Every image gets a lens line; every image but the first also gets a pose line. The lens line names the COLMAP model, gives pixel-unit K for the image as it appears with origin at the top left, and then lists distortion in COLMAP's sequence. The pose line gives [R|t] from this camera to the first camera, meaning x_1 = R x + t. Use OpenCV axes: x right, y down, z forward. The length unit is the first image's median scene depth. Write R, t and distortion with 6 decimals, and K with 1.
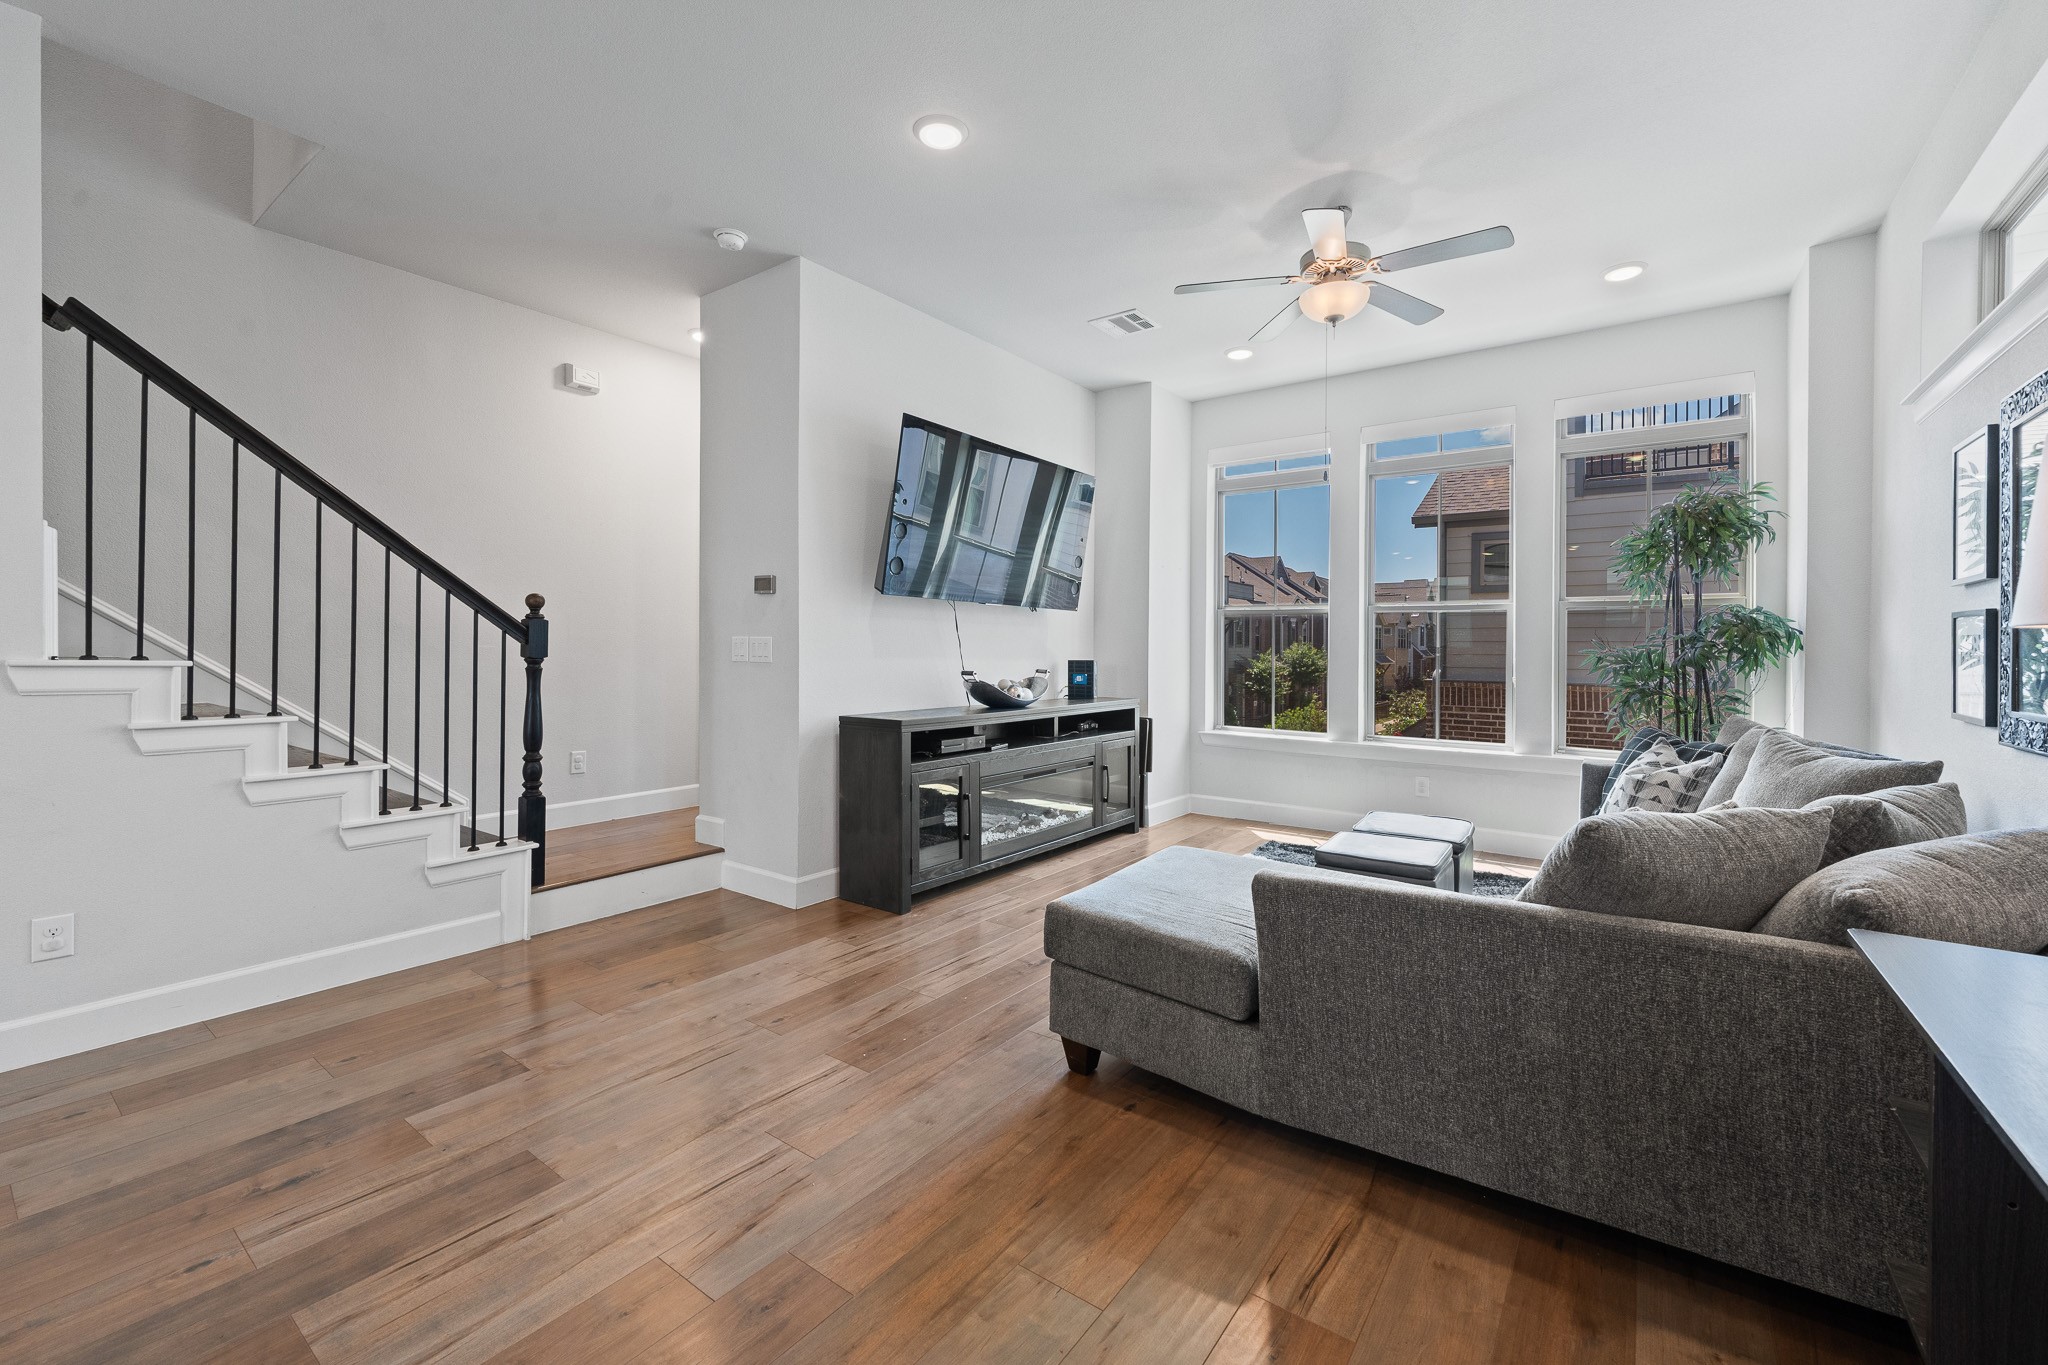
lens RADIAL K [[833.8, 0, 1035.5], [0, 833.8, 642.7], [0, 0, 1]] dist [0.000809, -0.001720]
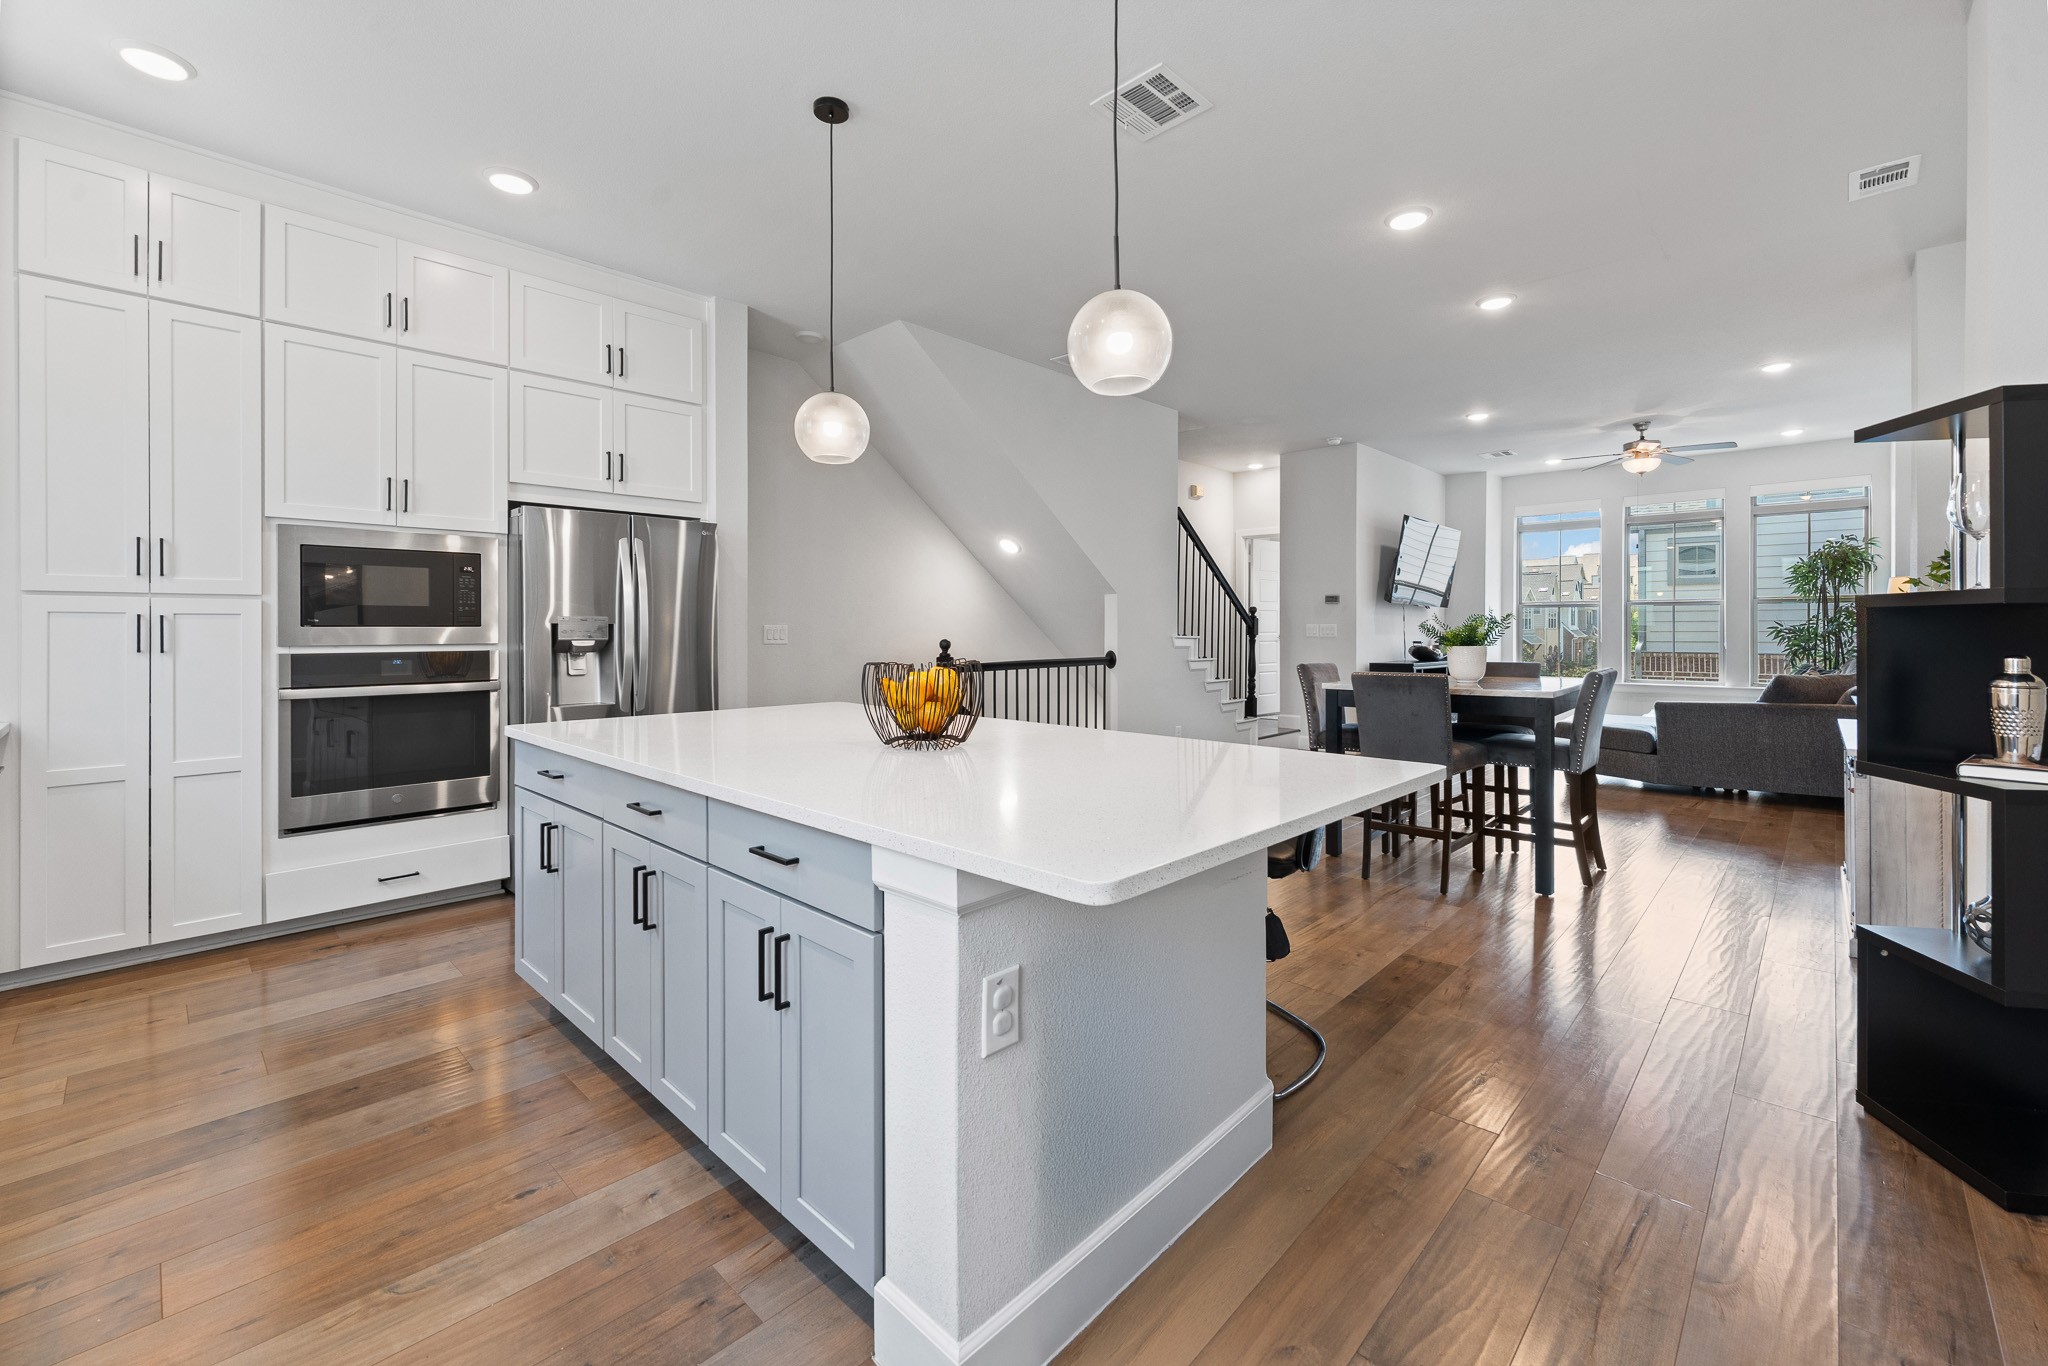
lens RADIAL K [[833.8, 0, 1042.7], [0, 833.8, 632.5], [0, 0, 1]] dist [0.000809, -0.001720]
pose [[0.992118, -0.010908, -0.124831, -0.780849], [0.011663, 0.999918, 0.005321, -0.007300], [0.124763, -0.006735, 0.992164, -1.134849]]
